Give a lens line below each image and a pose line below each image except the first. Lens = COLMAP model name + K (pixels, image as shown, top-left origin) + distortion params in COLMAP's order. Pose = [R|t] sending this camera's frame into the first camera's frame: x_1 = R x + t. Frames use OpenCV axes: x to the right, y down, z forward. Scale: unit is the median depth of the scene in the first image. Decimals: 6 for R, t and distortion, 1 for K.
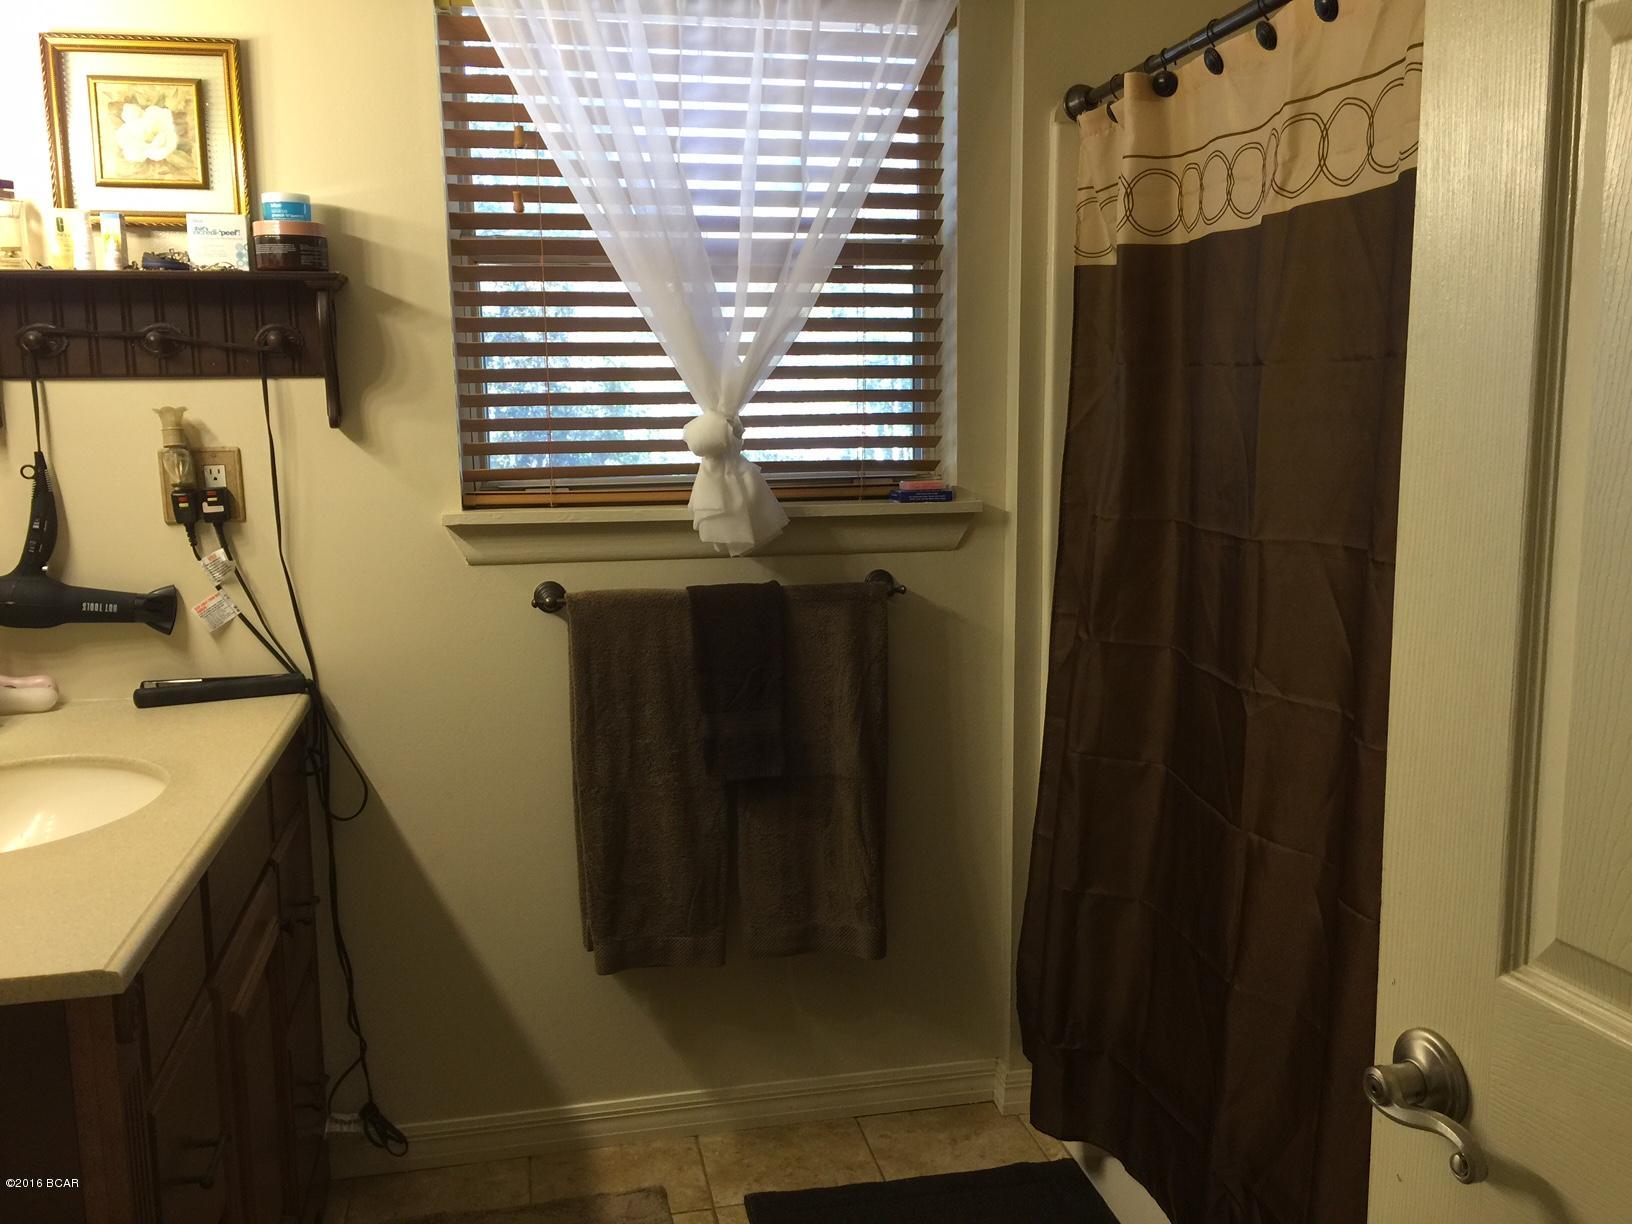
lens RADIAL K [[1403.6, 0, 817.7], [0, 1403.6, 603.9], [0, 0, 1]] dist [0.088092, -0.125536]
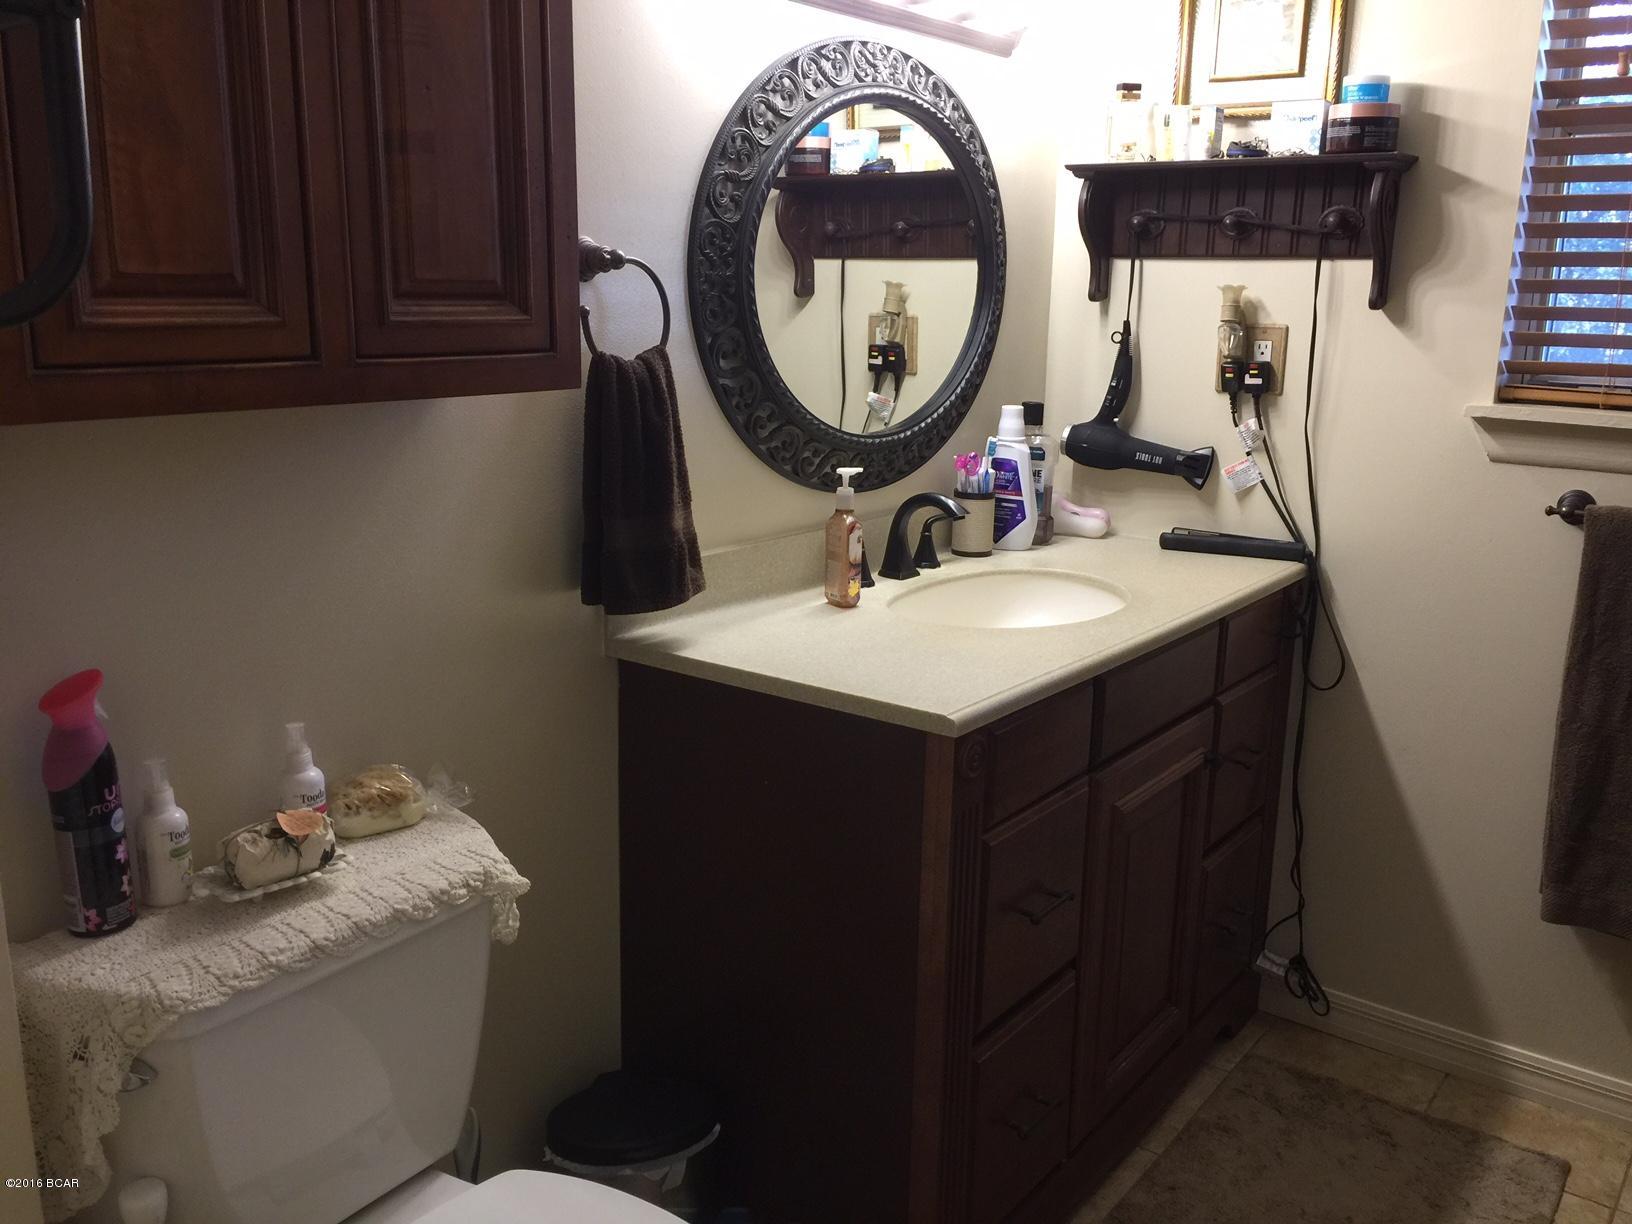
lens RADIAL K [[1403.6, 0, 822.8], [0, 1403.6, 607.6], [0, 0, 1]] dist [0.088092, -0.125536]
pose [[0.657265, 0.199401, -0.726802, 0.181175], [-0.139262, 0.979891, 0.142899, -0.005486], [0.740681, 0.007294, 0.671817, 0.024497]]
